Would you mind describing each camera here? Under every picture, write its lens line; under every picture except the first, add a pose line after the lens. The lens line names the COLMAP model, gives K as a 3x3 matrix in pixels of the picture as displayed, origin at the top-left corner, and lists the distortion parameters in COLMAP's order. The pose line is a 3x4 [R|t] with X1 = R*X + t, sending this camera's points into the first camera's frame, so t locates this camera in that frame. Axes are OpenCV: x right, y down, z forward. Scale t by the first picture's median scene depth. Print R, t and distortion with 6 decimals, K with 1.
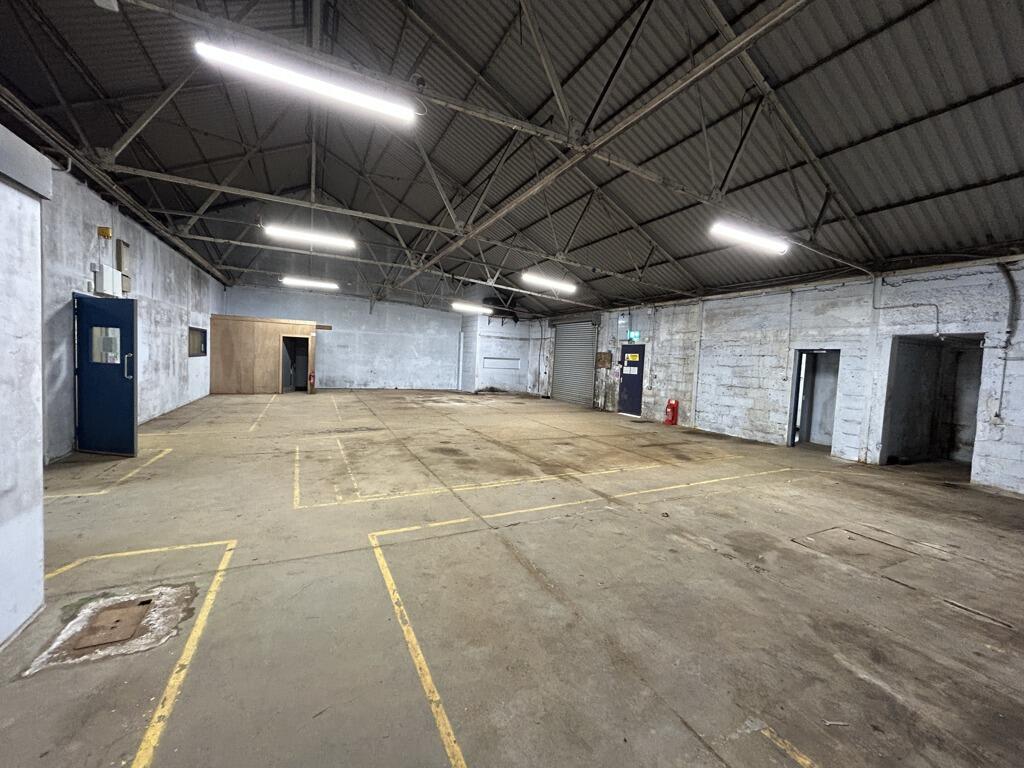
lens RADIAL K [[413.4, 0, 514.5], [0, 413.4, 384.0], [0, 0, 1]] dist [-0.002634, -0.000789]
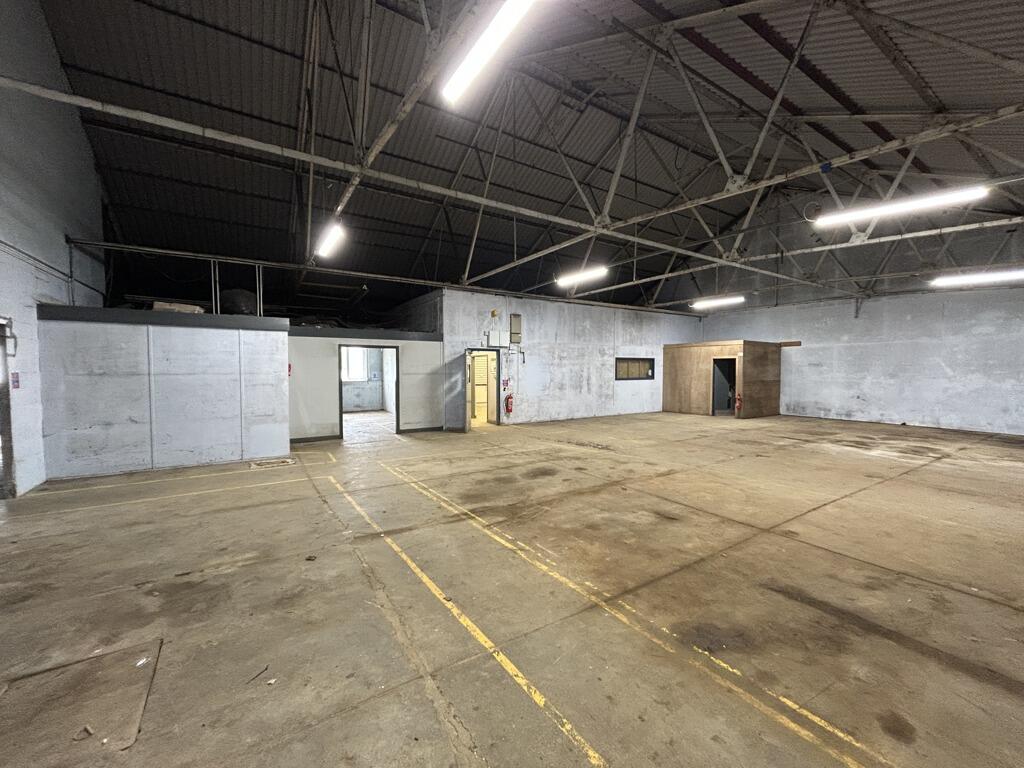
lens RADIAL K [[413.4, 0, 512.0], [0, 413.4, 384.2], [0, 0, 1]] dist [-0.002634, -0.000789]
pose [[0.108702, -0.007500, -0.994046, 0.393690], [-0.055153, 0.998386, -0.013563, -0.012664], [0.992543, 0.056299, 0.108113, 0.414482]]
